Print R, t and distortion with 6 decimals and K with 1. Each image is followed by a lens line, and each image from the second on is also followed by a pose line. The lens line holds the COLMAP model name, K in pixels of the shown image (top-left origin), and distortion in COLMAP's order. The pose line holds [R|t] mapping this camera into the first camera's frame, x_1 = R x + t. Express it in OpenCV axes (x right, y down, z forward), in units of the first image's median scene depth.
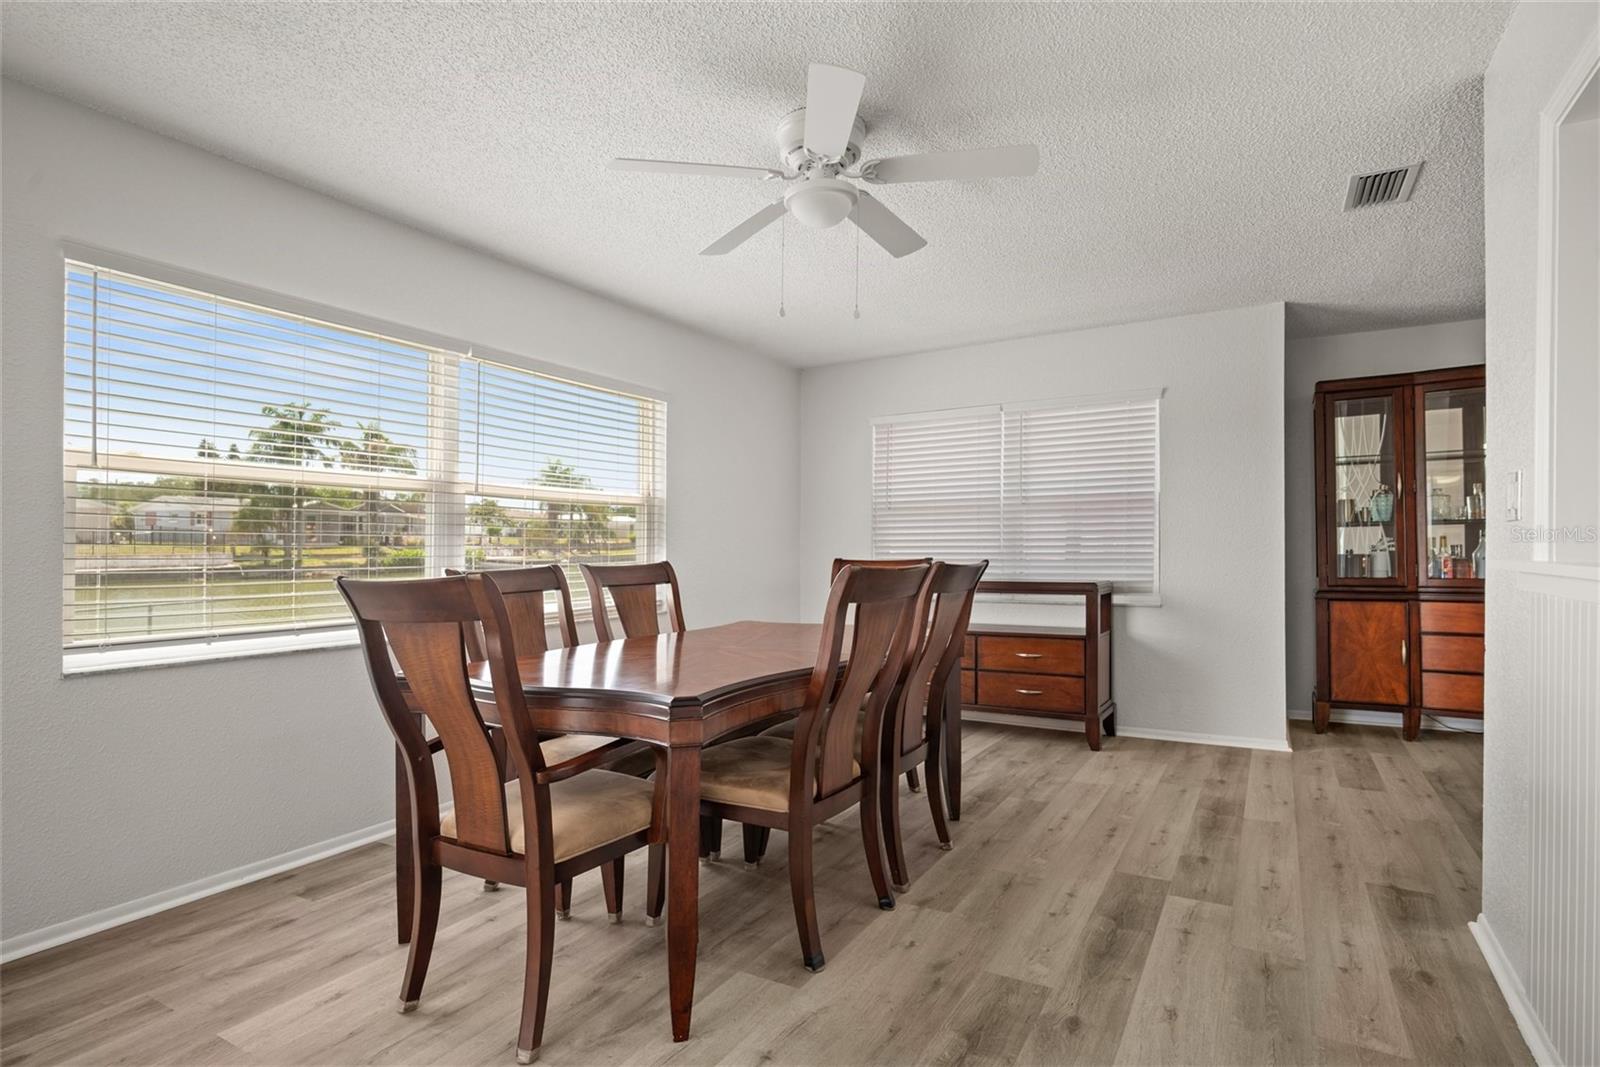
lens RADIAL K [[831.2, 0, 800.0], [0, 831.2, 533.5], [0, 0, 1]] dist [0.001030, -0.000147]
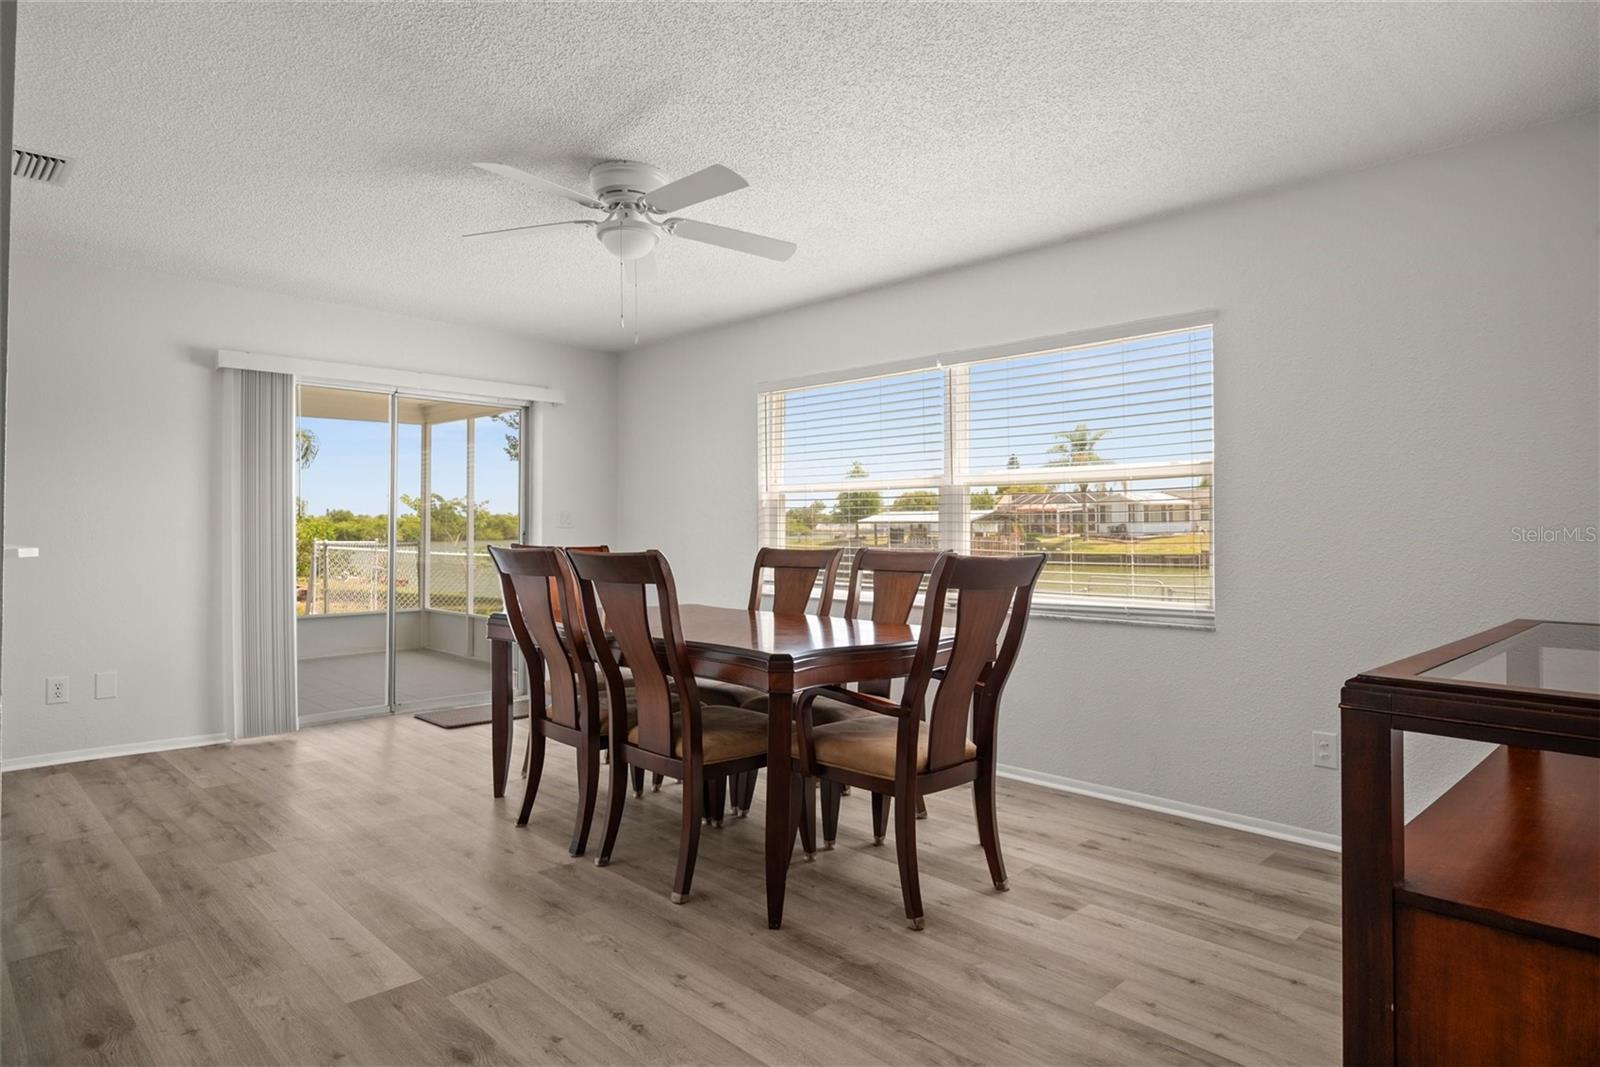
lens RADIAL K [[905.5, 0, 802.8], [0, 905.5, 525.6], [0, 0, 1]] dist [0.000609, 0.000954]
pose [[-0.267757, -0.003759, -0.963479, 1.122914], [0.017663, 0.999805, -0.008809, 0.016761], [0.963325, -0.019377, -0.267638, 1.512655]]
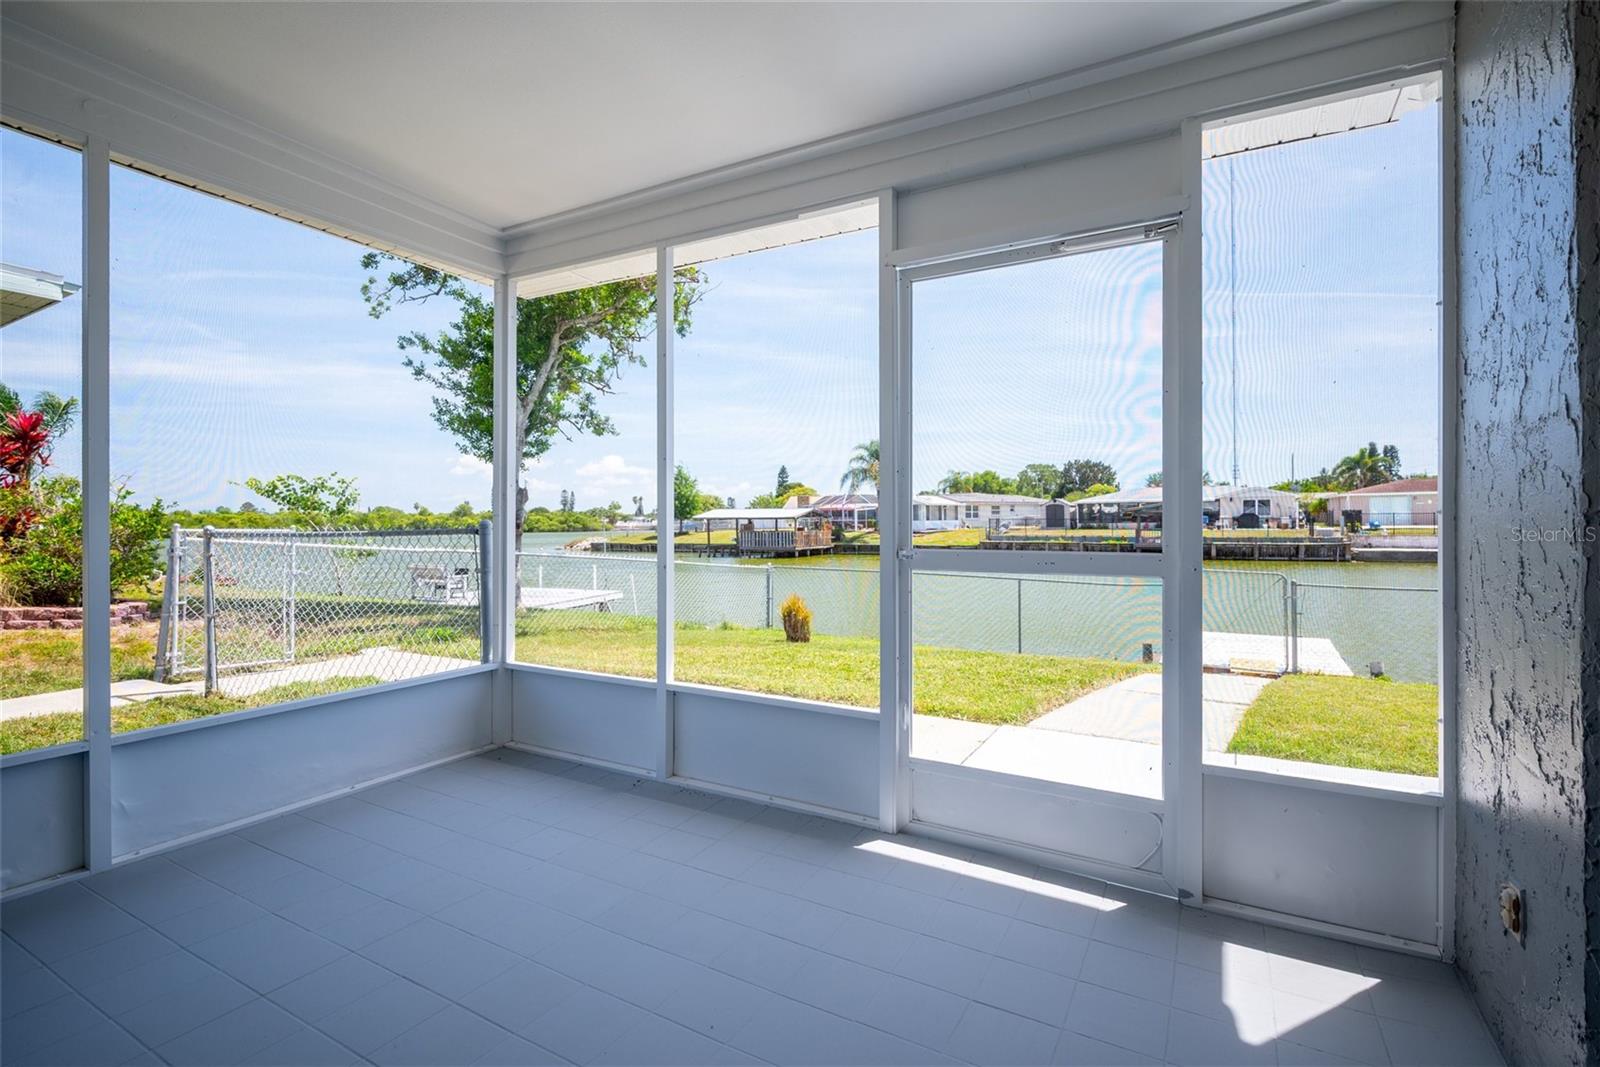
lens RADIAL K [[729.1, 0, 800.0], [0, 729.1, 533.5], [0, 0, 1]] dist [-0.001842, -0.000166]
pose [[0.006197, 0.009595, -0.999935, 0.986600], [0.016598, 0.999815, 0.009697, 0.018104], [0.999843, -0.016657, 0.006036, 1.361246]]
